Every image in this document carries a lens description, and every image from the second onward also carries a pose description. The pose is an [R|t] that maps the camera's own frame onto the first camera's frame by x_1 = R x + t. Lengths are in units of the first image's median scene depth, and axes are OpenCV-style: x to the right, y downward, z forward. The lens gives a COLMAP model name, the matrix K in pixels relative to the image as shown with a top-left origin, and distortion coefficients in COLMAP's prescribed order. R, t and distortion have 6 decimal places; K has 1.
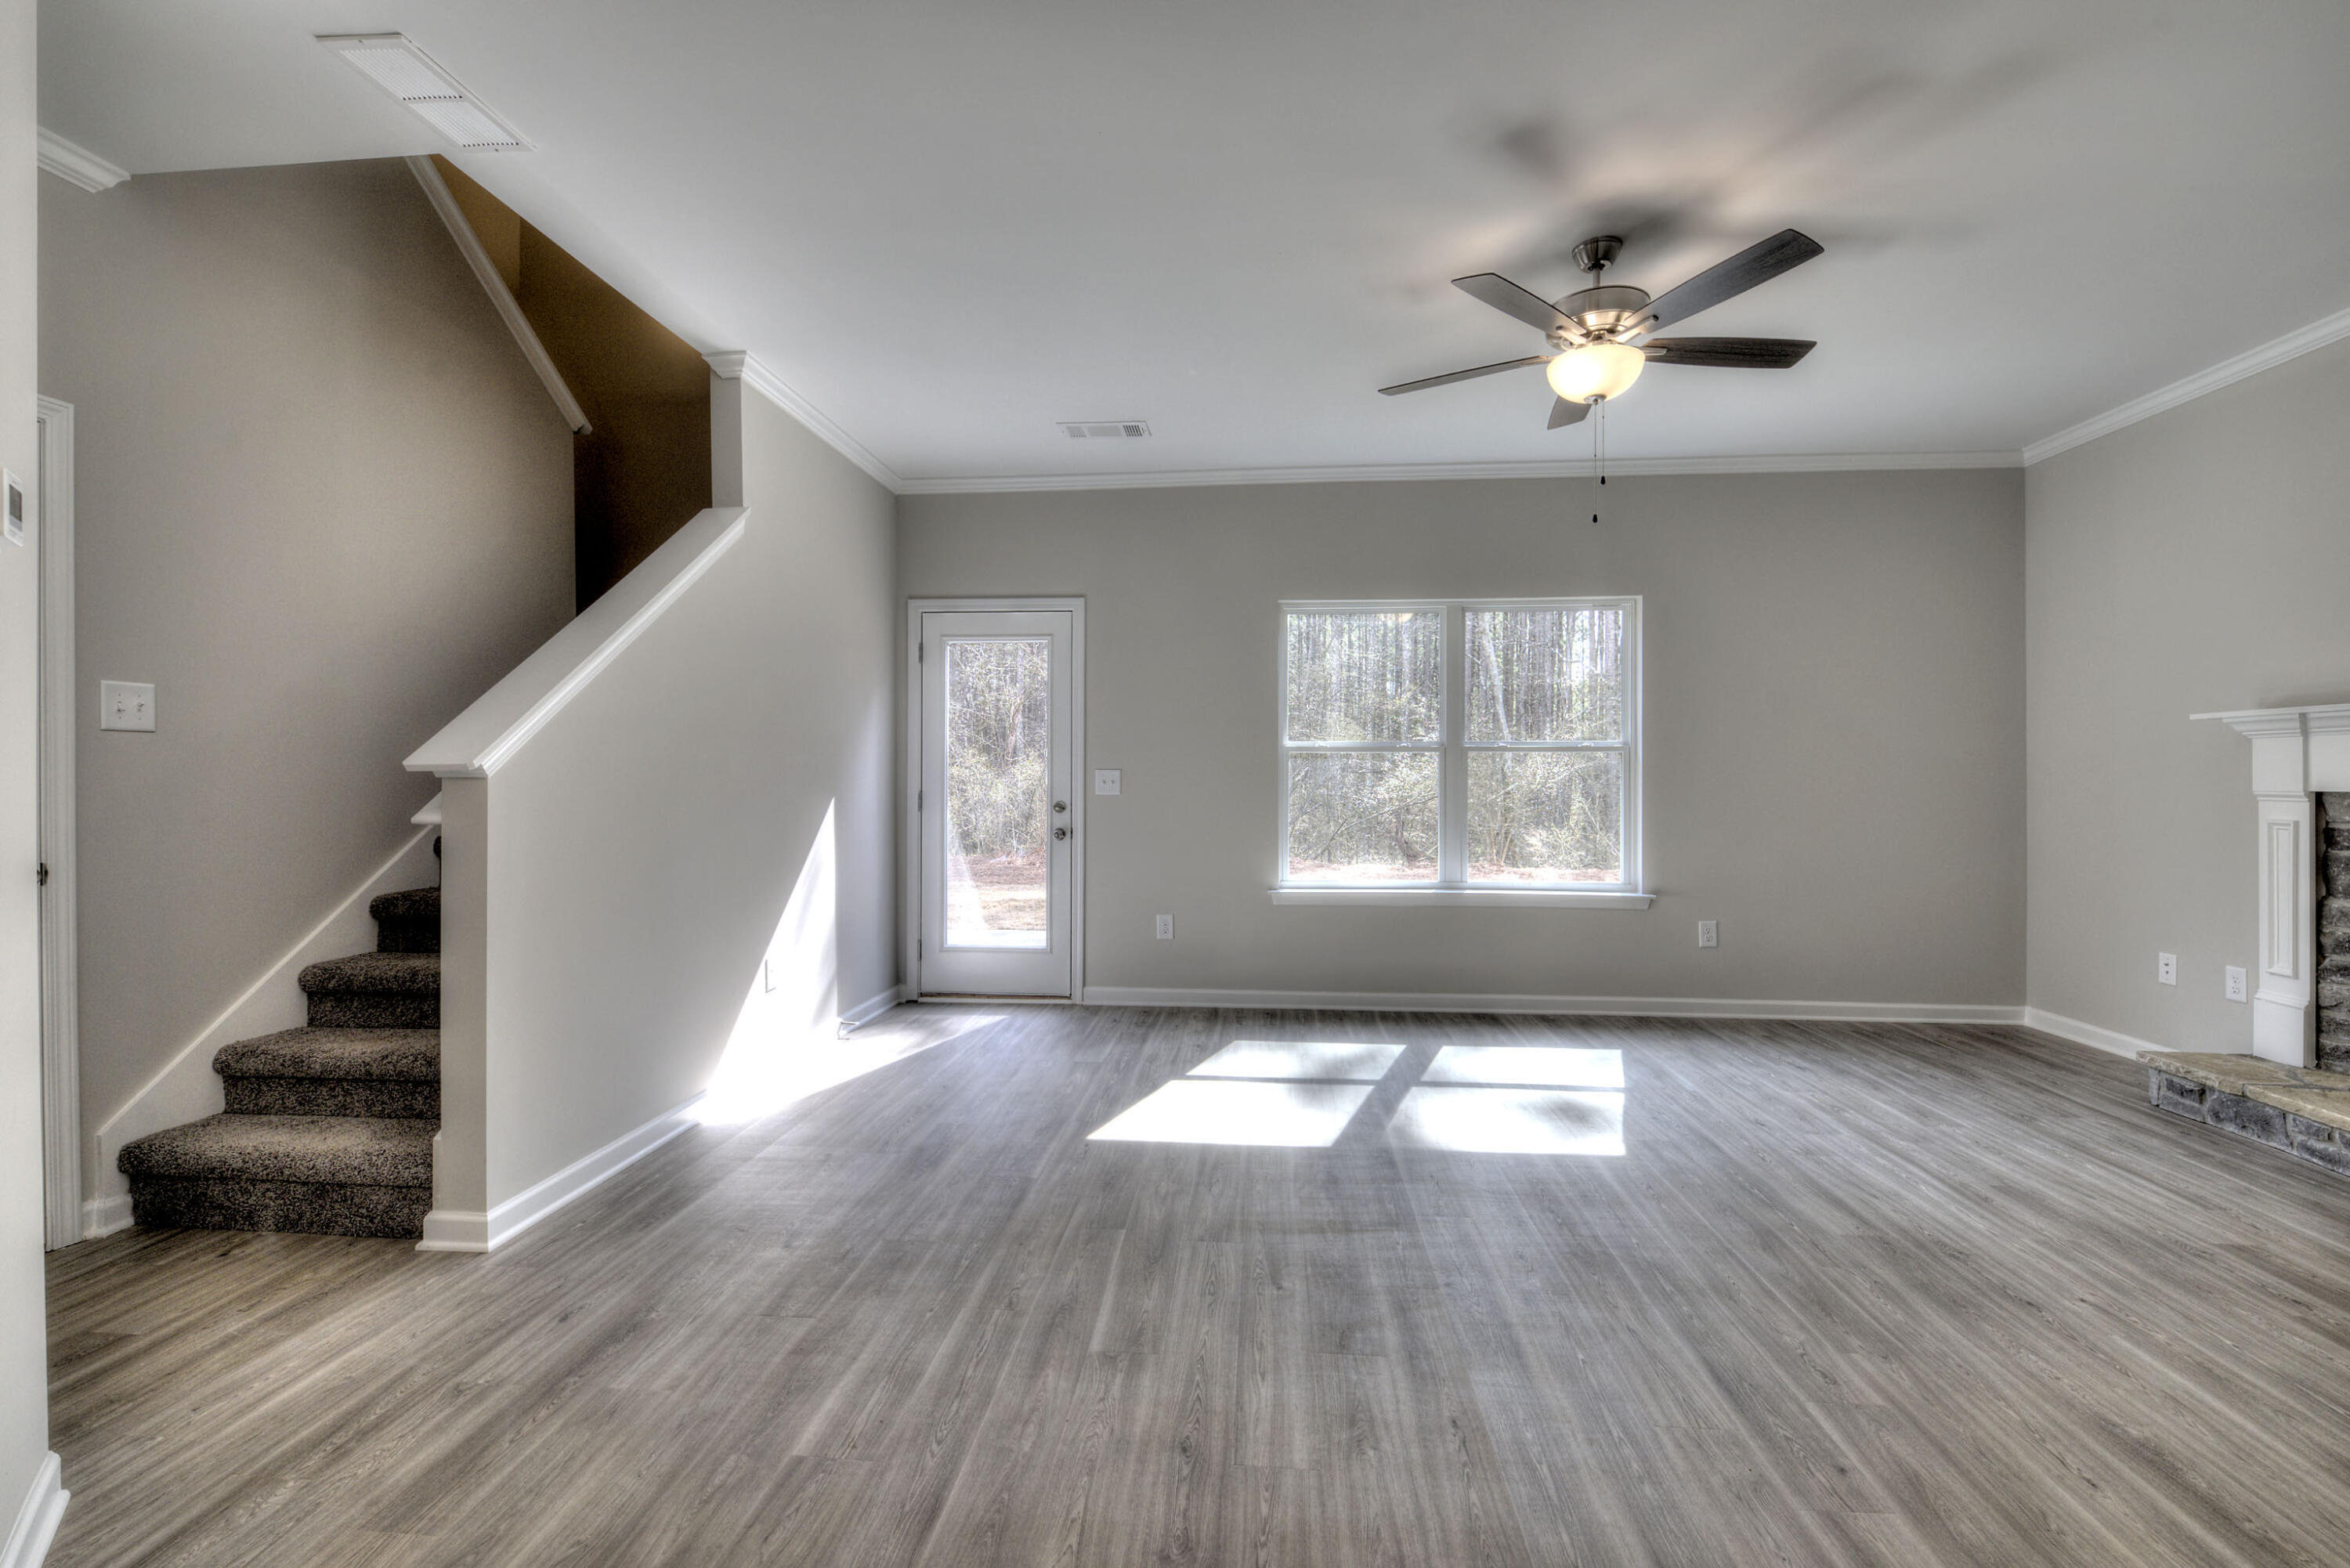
lens RADIAL K [[1002.5, 0, 1171.4], [0, 1002.5, 777.7], [0, 0, 1]] dist [-0.005986, -0.005249]
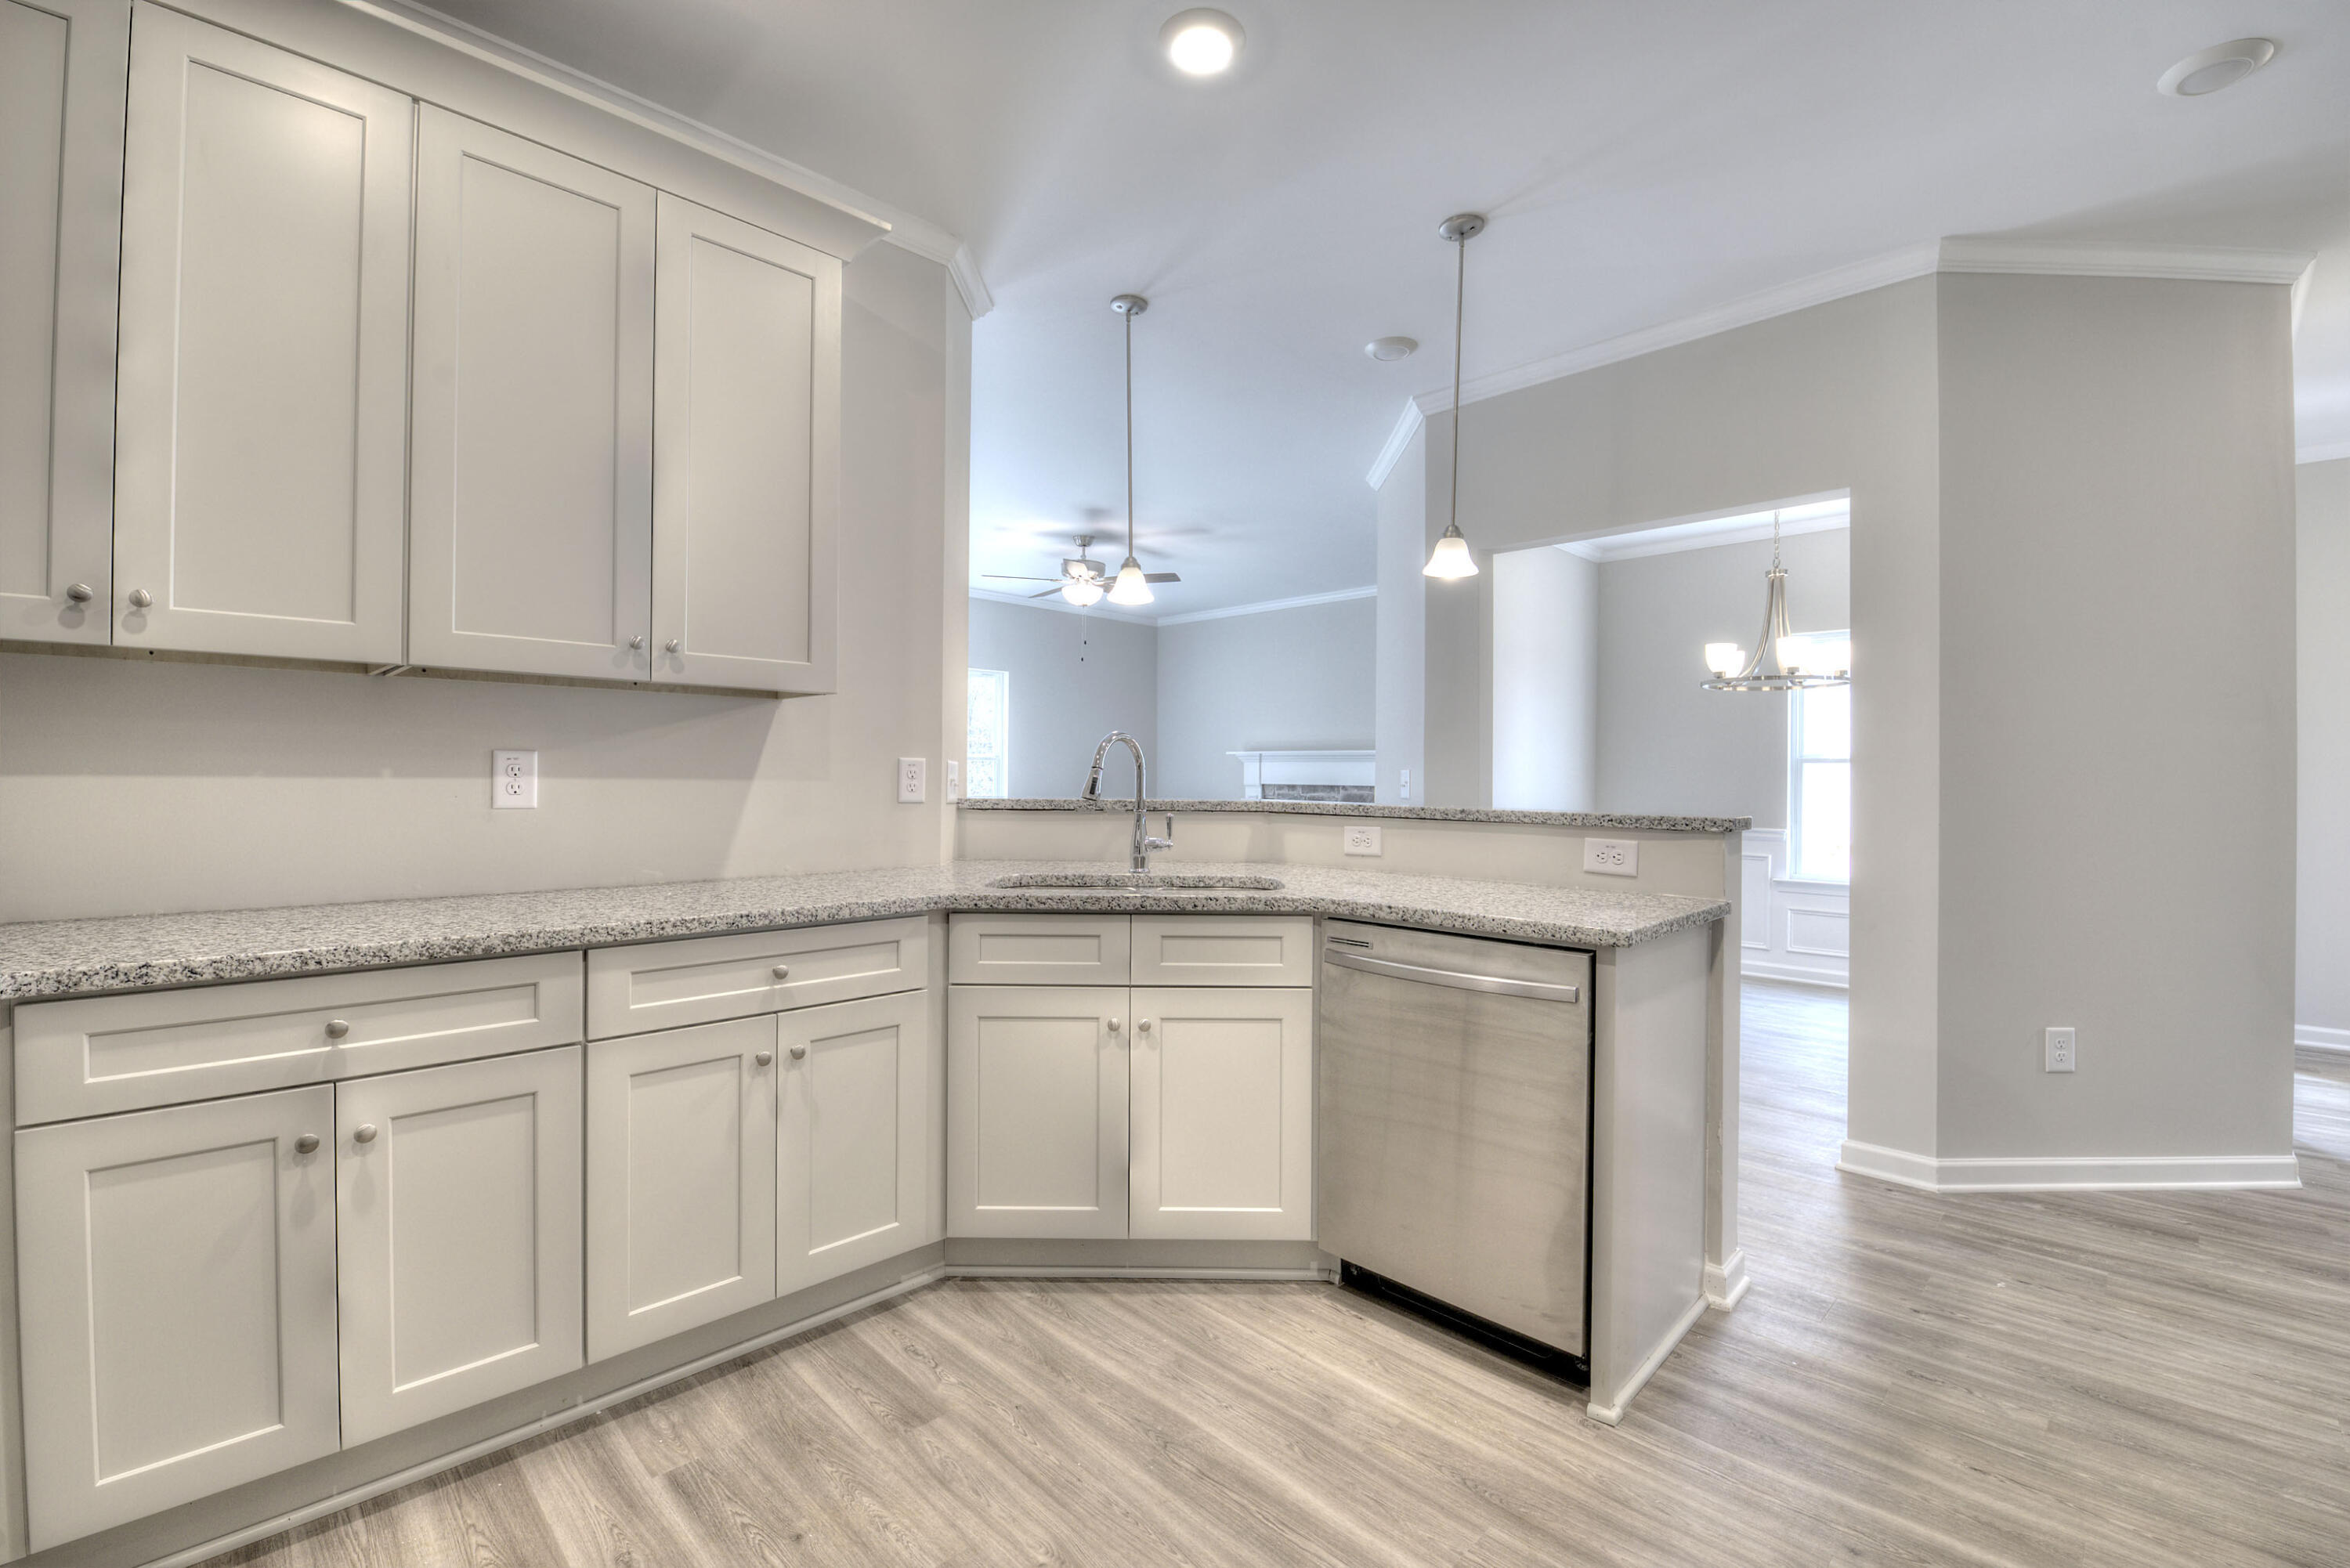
lens RADIAL K [[1002.5, 0, 1179.9], [0, 1002.5, 780.3], [0, 0, 1]] dist [-0.005986, -0.005249]
pose [[0.639616, 0.002679, 0.768690, -1.016624], [-0.007188, 0.999971, 0.002496, -0.000520], [-0.768661, -0.007122, 0.639617, -0.522929]]
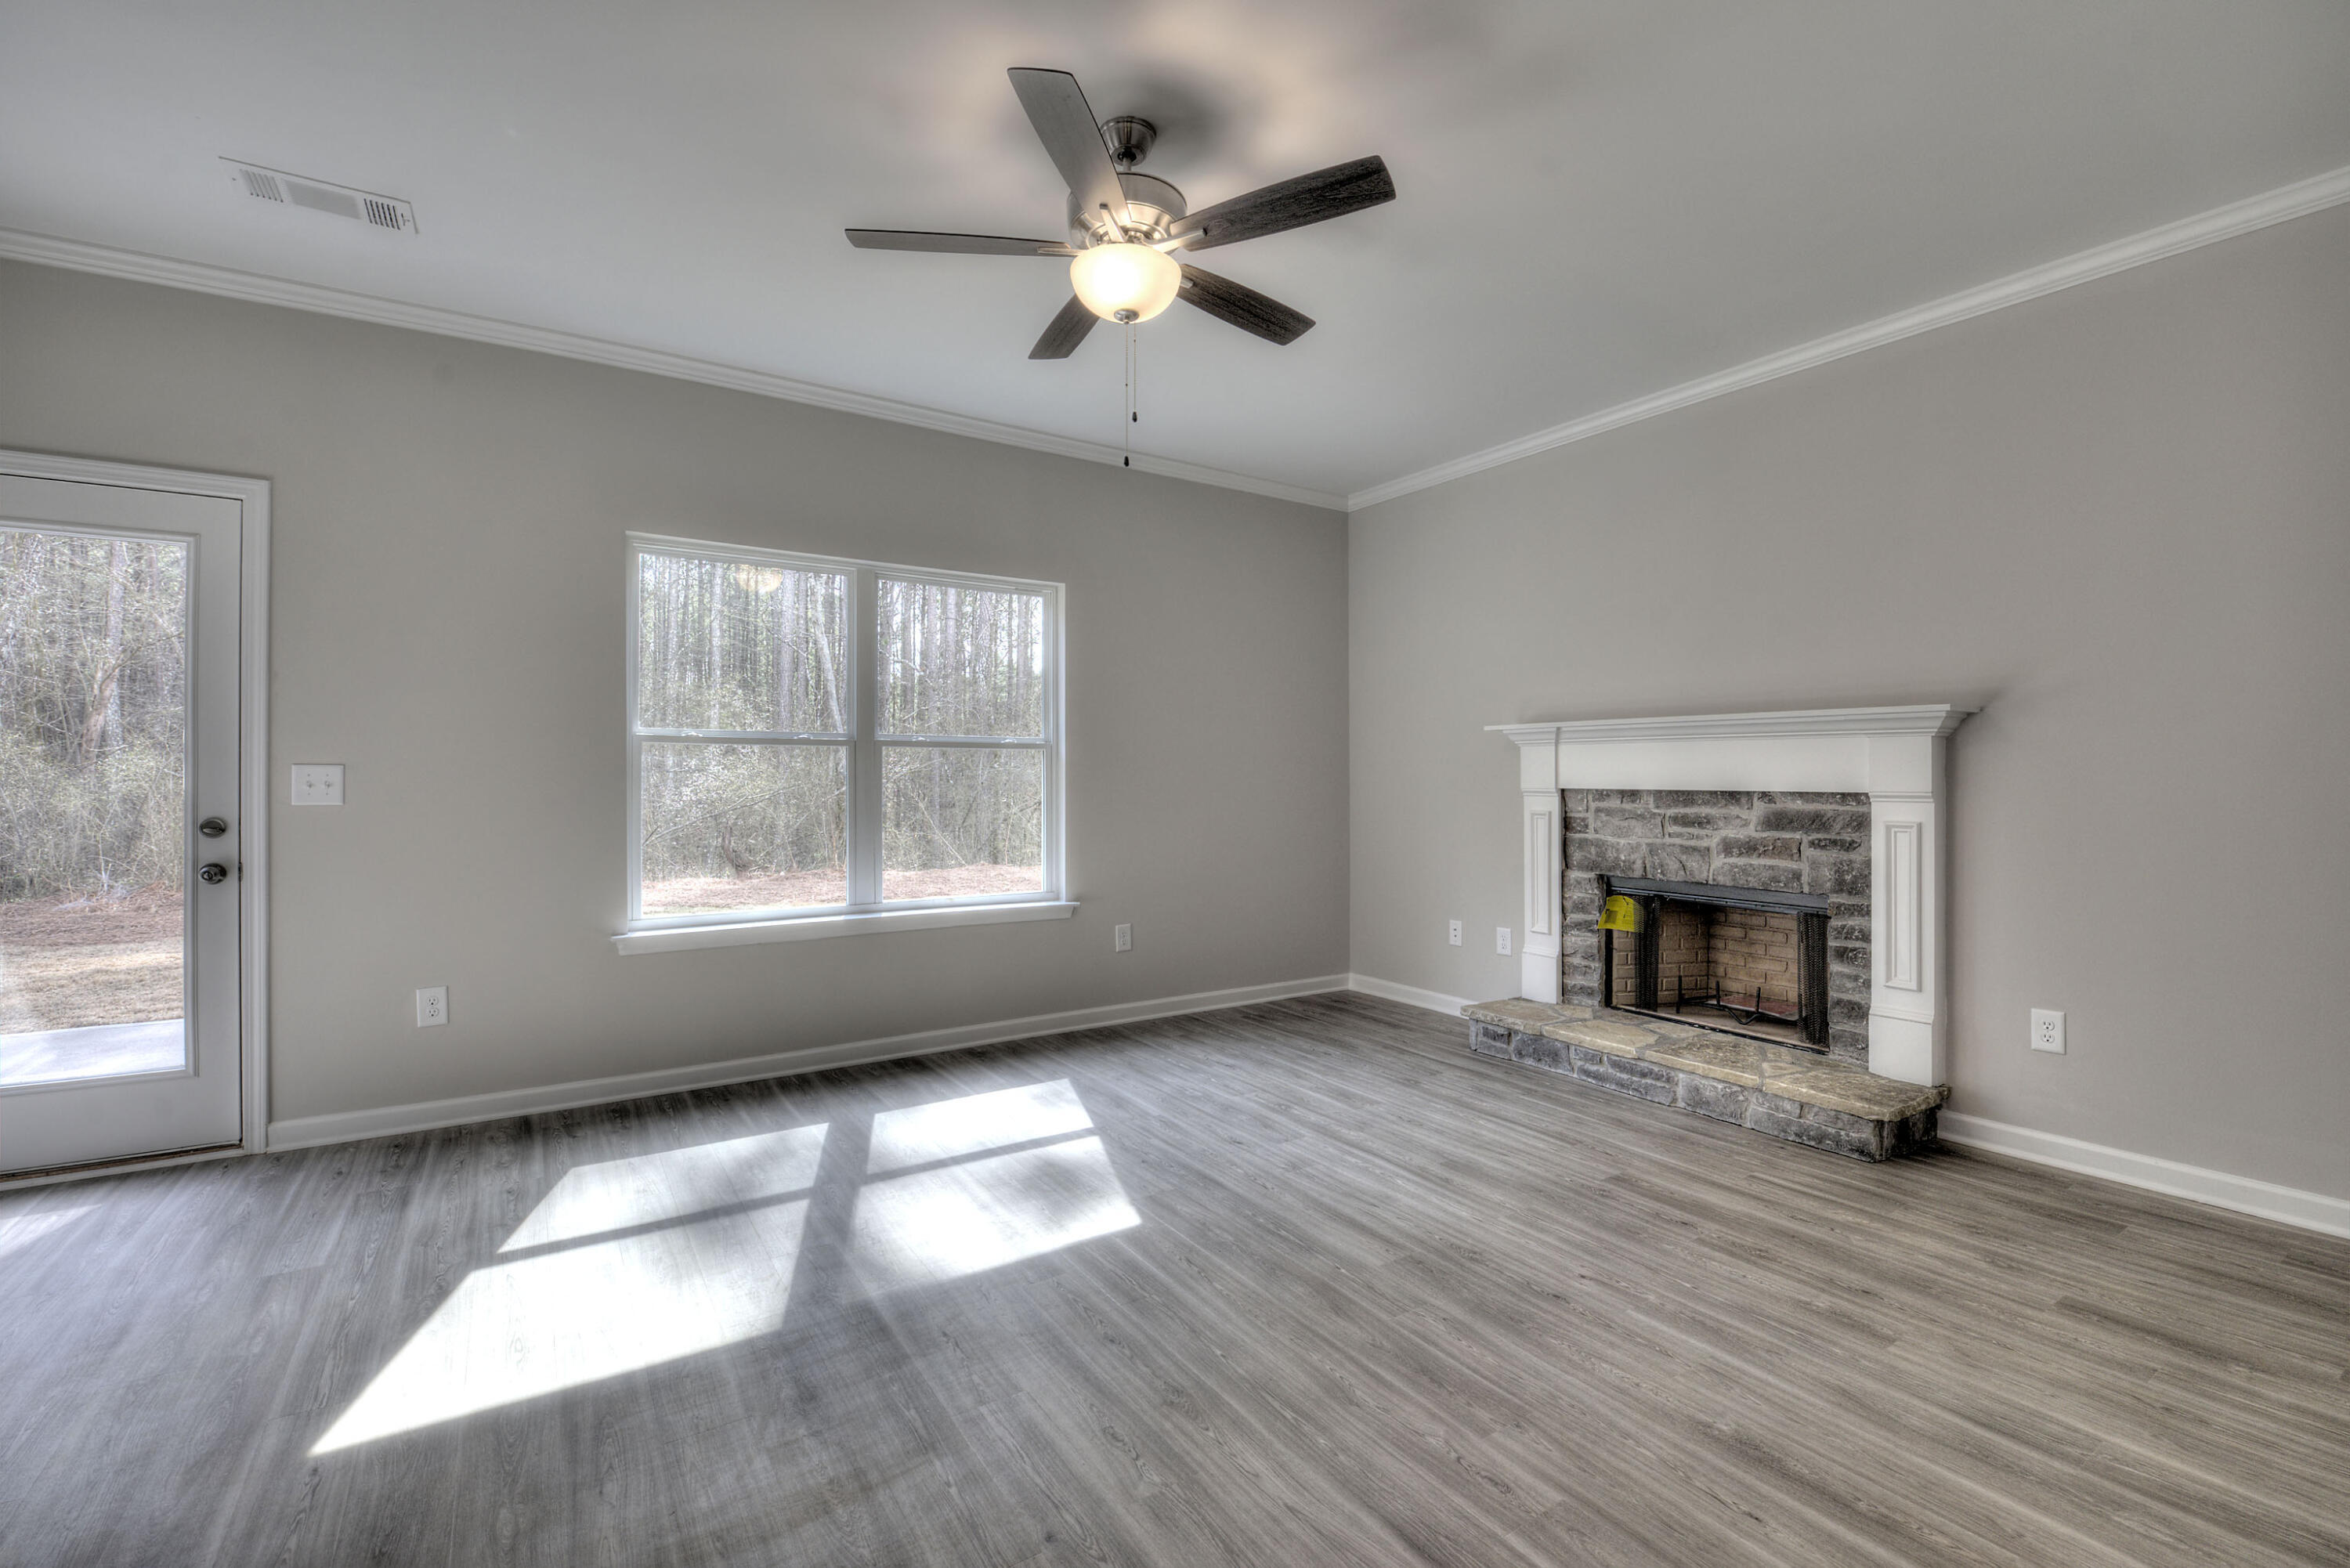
lens RADIAL K [[1002.5, 0, 1175.8], [0, 1002.5, 780.7], [0, 0, 1]] dist [-0.005986, -0.005249]
pose [[0.782300, -0.002600, 0.622896, -0.050053], [0.000653, 0.999994, 0.003354, -0.000599], [-0.622901, -0.002217, 0.782297, 0.297836]]
